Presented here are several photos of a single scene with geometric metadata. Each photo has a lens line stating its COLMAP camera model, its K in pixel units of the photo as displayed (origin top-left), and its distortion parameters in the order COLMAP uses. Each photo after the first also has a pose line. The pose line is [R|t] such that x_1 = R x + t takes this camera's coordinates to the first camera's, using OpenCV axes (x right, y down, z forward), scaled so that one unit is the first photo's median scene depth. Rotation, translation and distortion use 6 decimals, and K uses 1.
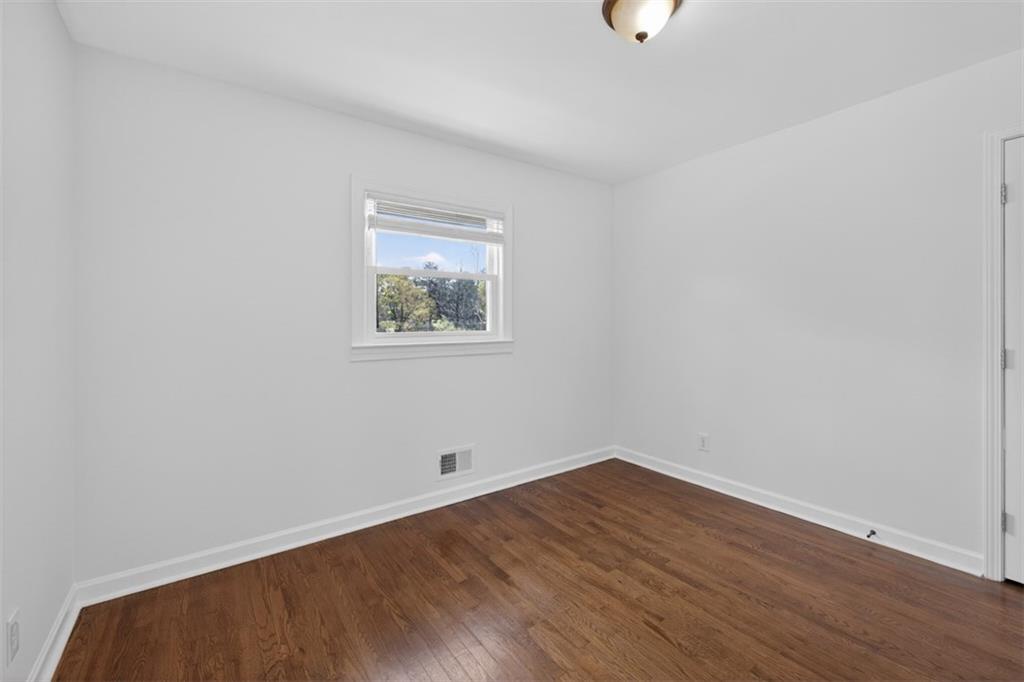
lens RADIAL K [[431.7, 0, 508.9], [0, 431.7, 331.7], [0, 0, 1]] dist [0.000693, -0.000150]
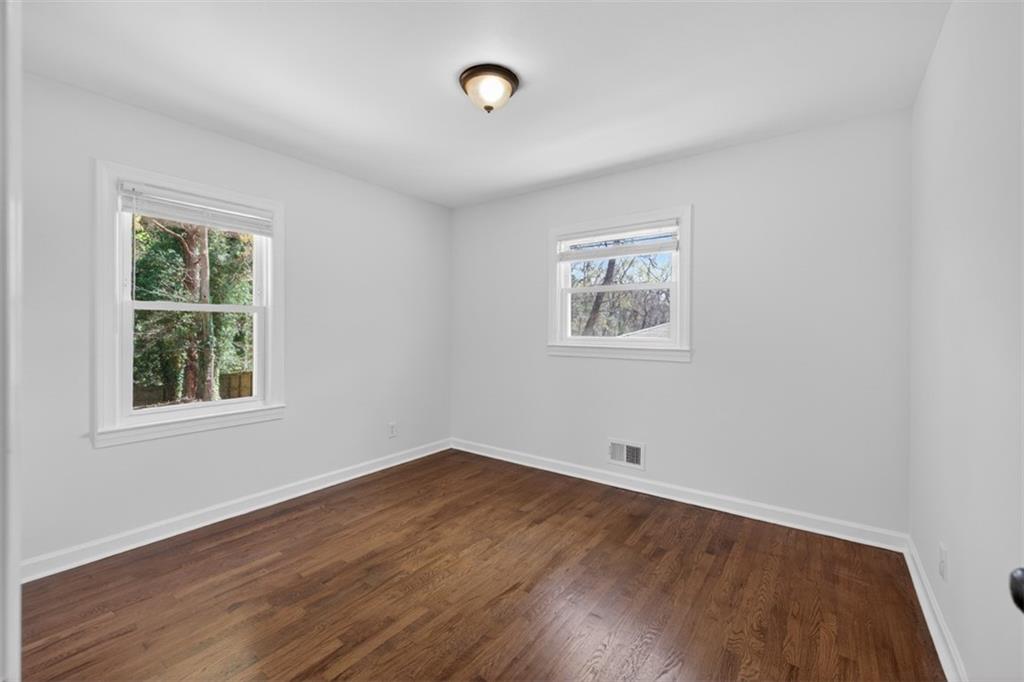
lens RADIAL K [[431.7, 0, 508.9], [0, 431.7, 331.7], [0, 0, 1]] dist [0.000693, -0.000150]
pose [[0.309731, 0.017603, -0.950661, 1.006601], [-0.029028, 0.999538, 0.009051, -0.020416], [0.950381, 0.024793, 0.310099, 0.415310]]
